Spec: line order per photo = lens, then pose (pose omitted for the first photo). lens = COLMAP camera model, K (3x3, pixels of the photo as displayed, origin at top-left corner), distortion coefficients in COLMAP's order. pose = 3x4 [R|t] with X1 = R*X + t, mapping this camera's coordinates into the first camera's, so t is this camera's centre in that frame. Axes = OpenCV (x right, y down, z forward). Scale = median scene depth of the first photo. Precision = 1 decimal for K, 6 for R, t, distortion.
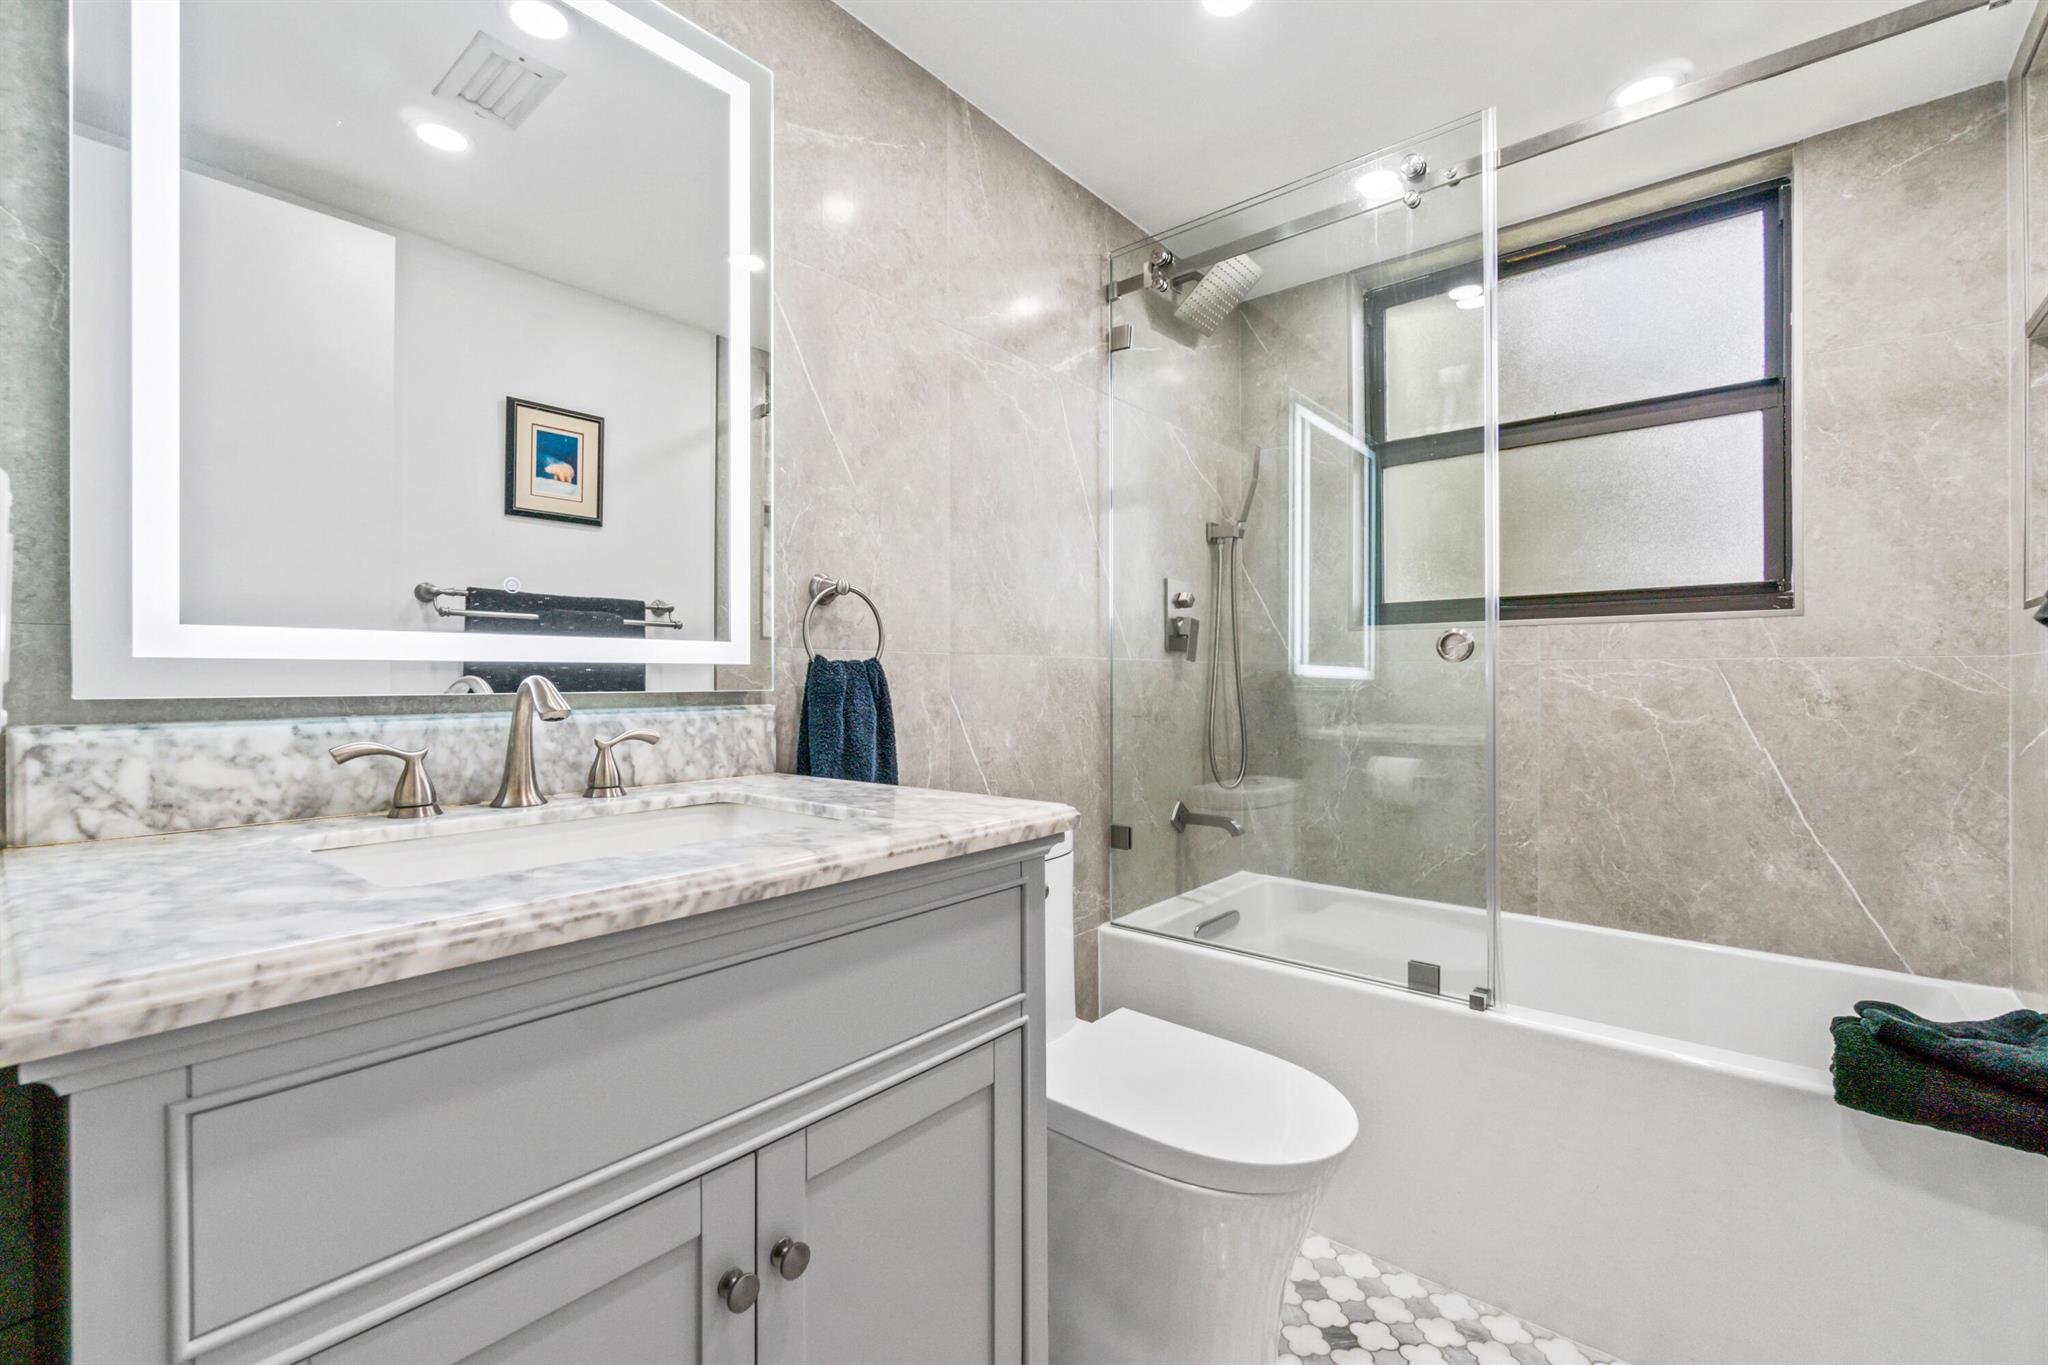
lens RADIAL K [[891.4, 0, 1020.6], [0, 891.4, 681.1], [0, 0, 1]] dist [-0.007809, 0.002080]
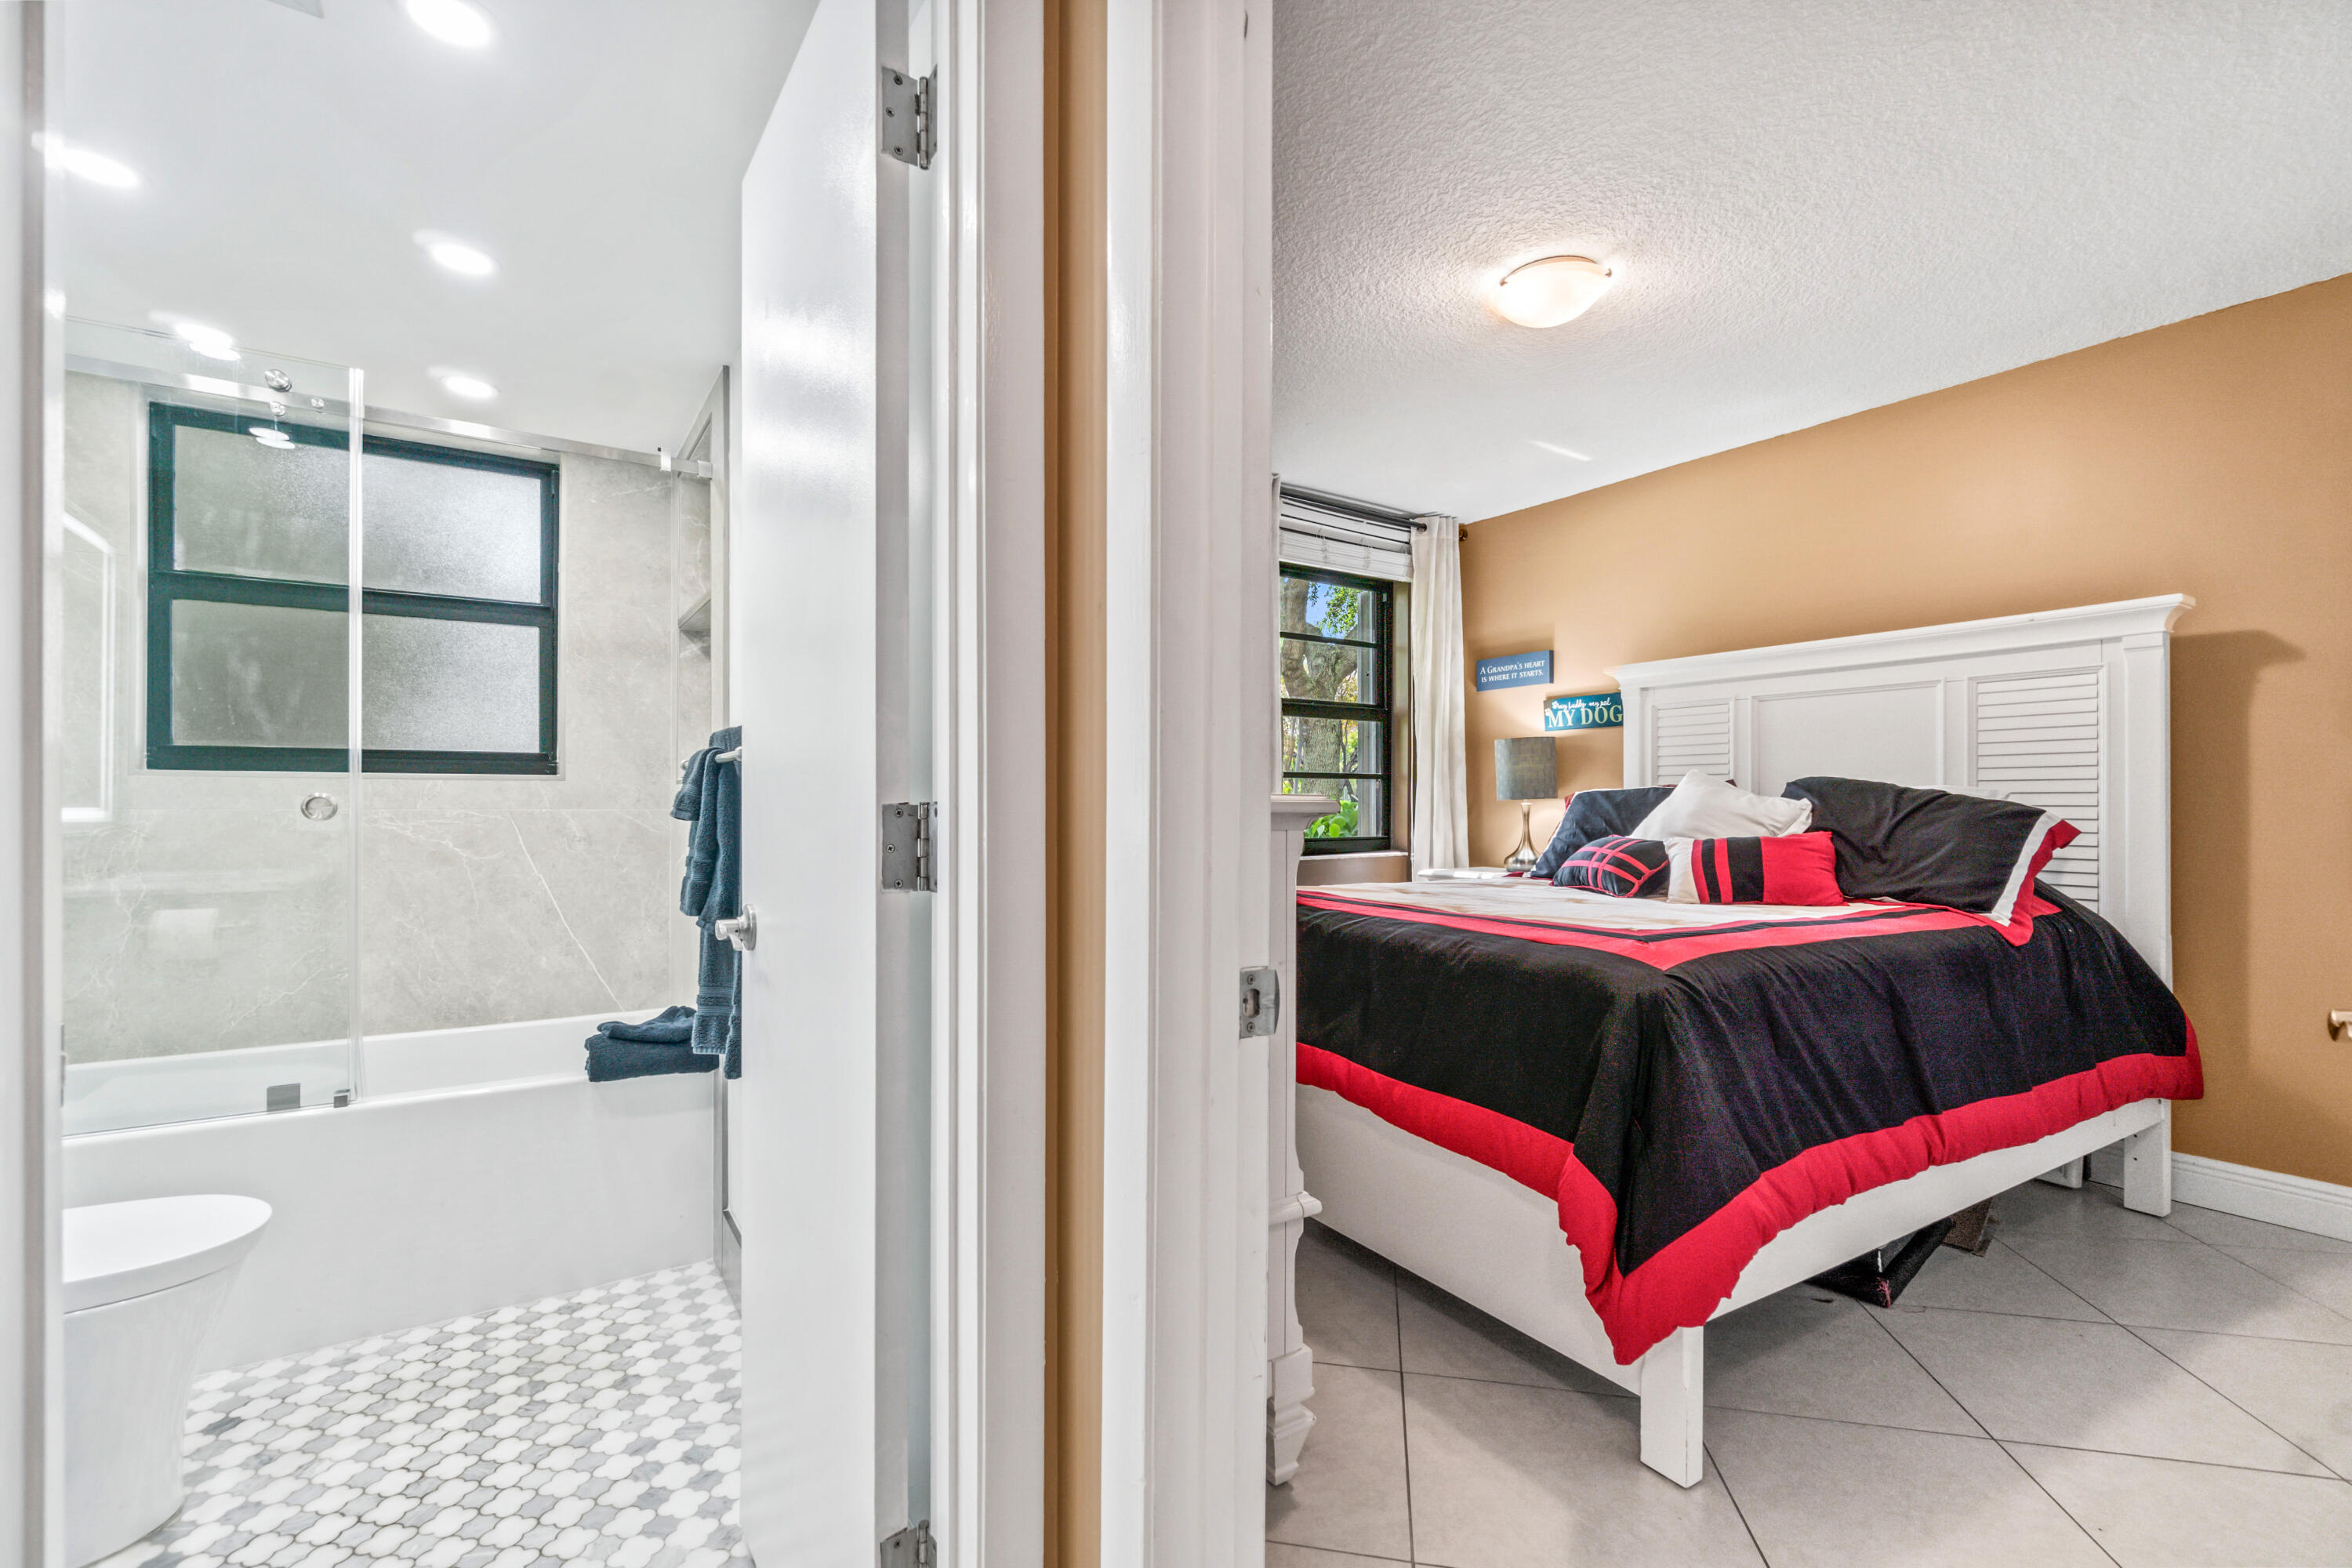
lens RADIAL K [[1023.7, 0, 1153.5], [0, 1023.7, 793.3], [0, 0, 1]] dist [-0.007809, 0.002080]
pose [[0.296816, 0.005286, 0.954920, -0.395747], [-0.003511, 0.999984, -0.004444, -0.046389], [-0.954928, -0.002034, 0.296830, -0.384390]]
